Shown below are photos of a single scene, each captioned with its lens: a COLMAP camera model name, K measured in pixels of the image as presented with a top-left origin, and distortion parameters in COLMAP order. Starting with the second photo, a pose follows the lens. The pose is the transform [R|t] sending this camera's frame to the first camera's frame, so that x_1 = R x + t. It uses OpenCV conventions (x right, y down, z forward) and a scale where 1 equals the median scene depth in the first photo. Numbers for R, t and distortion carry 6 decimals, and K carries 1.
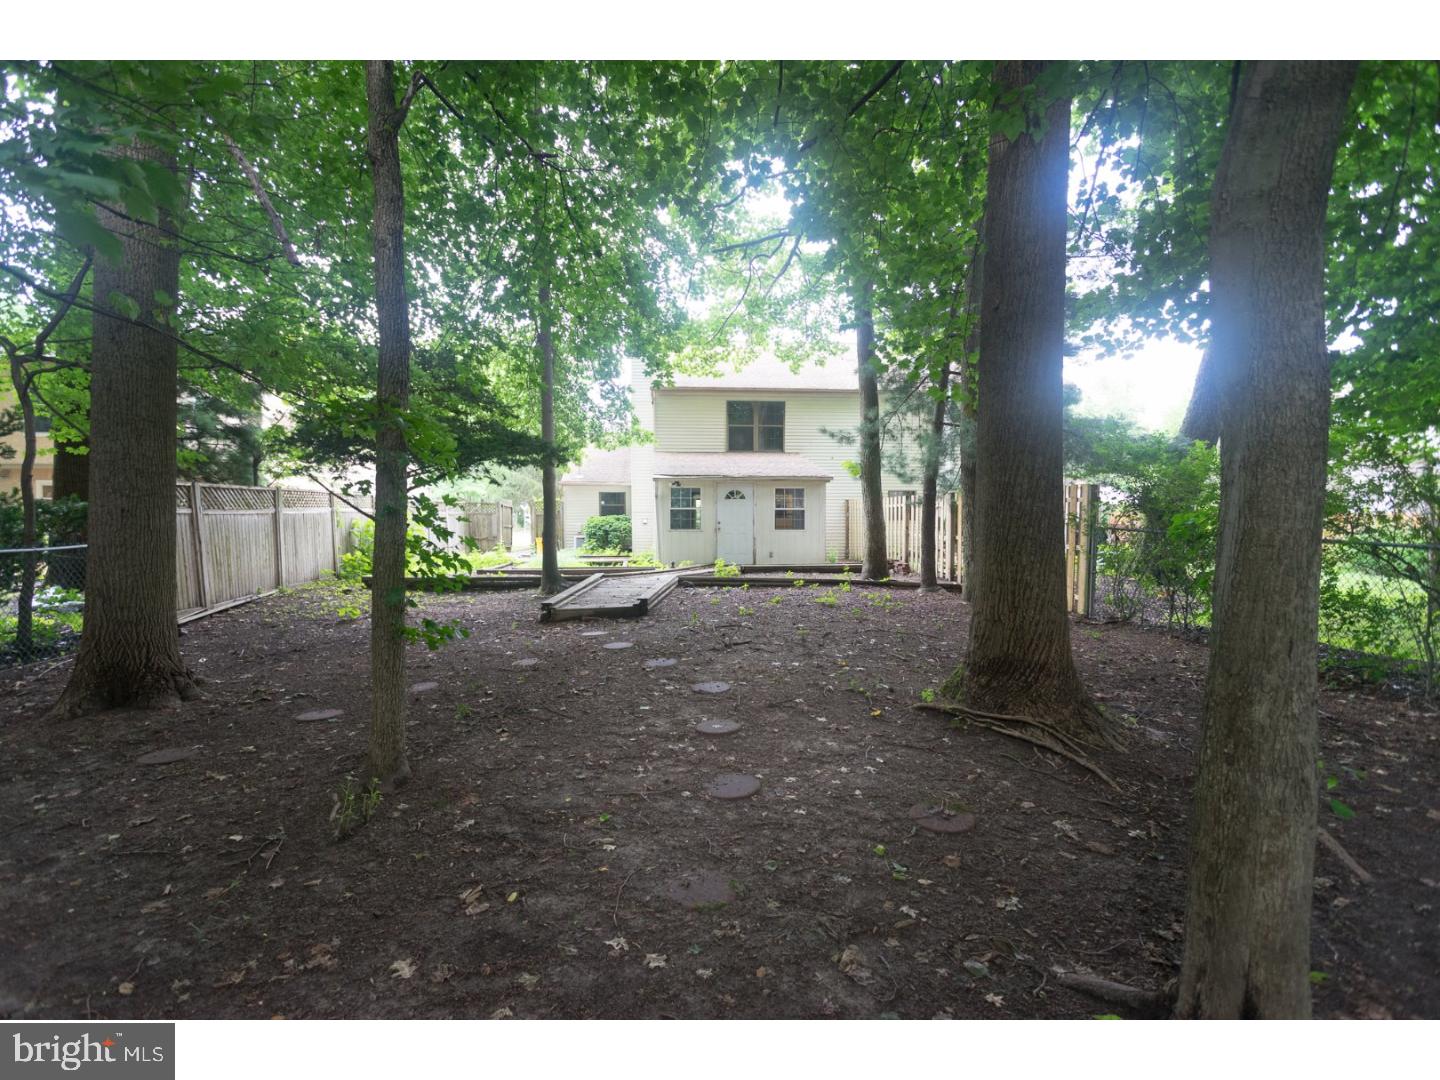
lens RADIAL K [[682.0, 0, 712.4], [0, 682.0, 540.0], [0, 0, 1]] dist [0.003504, -0.000043]
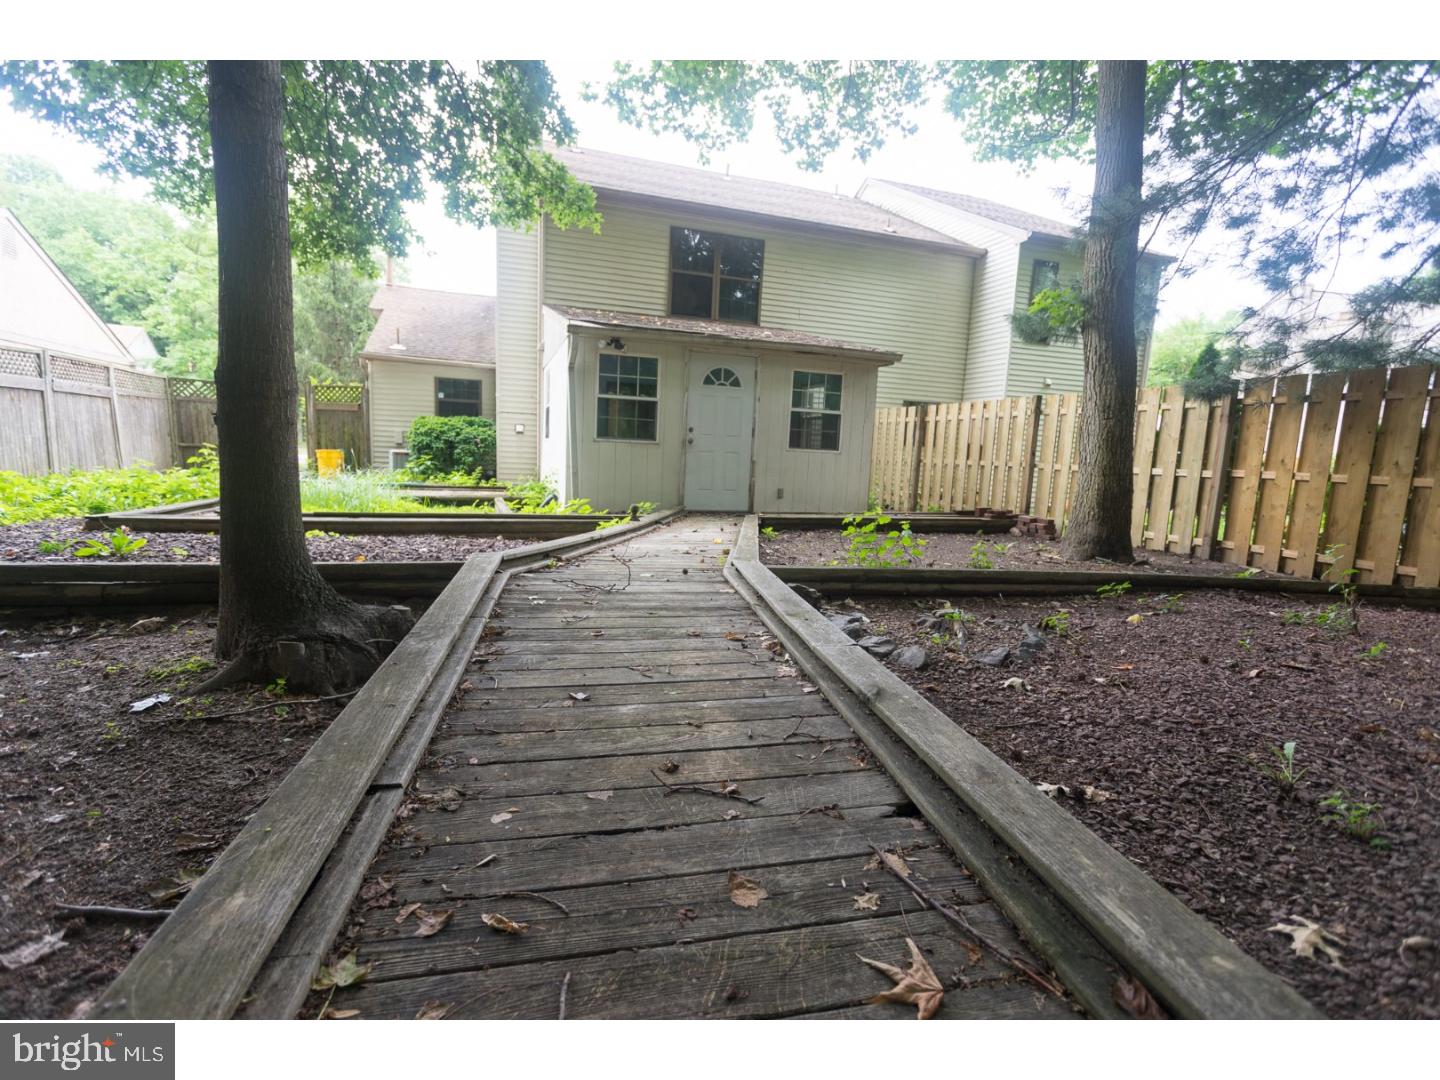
lens RADIAL K [[682.0, 0, 712.4], [0, 682.0, 540.0], [0, 0, 1]] dist [0.003504, -0.000043]
pose [[0.970801, 0.014669, 0.239438, -0.096008], [-0.037278, 0.995228, 0.090174, 0.010524], [-0.236972, -0.096467, 0.966715, 0.480164]]
